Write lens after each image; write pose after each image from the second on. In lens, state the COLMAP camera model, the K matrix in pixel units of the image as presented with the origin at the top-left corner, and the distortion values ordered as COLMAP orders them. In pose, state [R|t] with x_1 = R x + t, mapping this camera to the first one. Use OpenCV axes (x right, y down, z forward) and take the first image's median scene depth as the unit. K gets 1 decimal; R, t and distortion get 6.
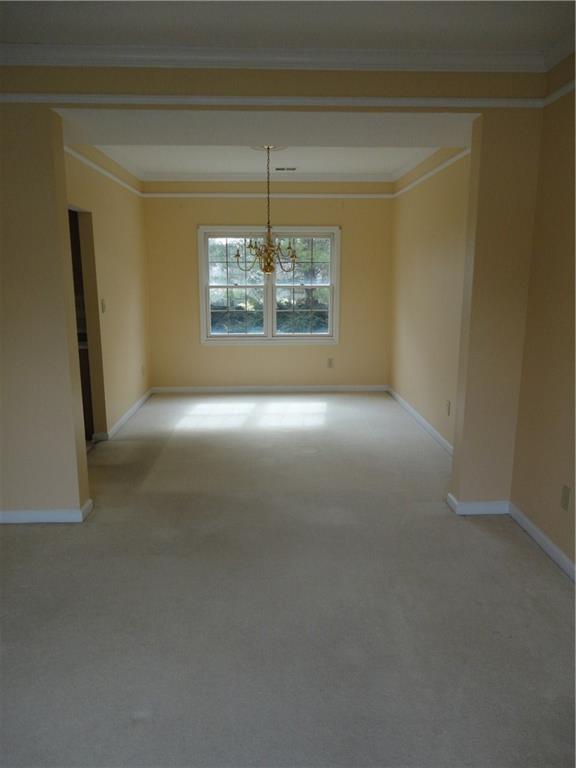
lens RADIAL K [[565.4, 0, 288.0], [0, 565.4, 384.0], [0, 0, 1]] dist [0.003411, 0.000756]
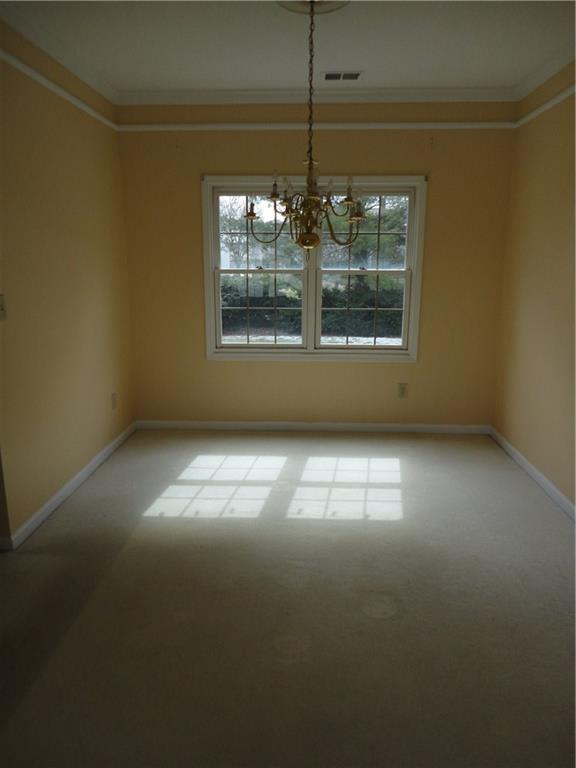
lens RADIAL K [[577.4, 0, 304.4], [0, 577.4, 386.2], [0, 0, 1]] dist [0.000793, 0.002361]
pose [[0.998684, 0.018050, -0.048014, -0.007072], [-0.016680, 0.999447, 0.028780, -0.060971], [0.048507, -0.027942, 0.998432, 0.340774]]
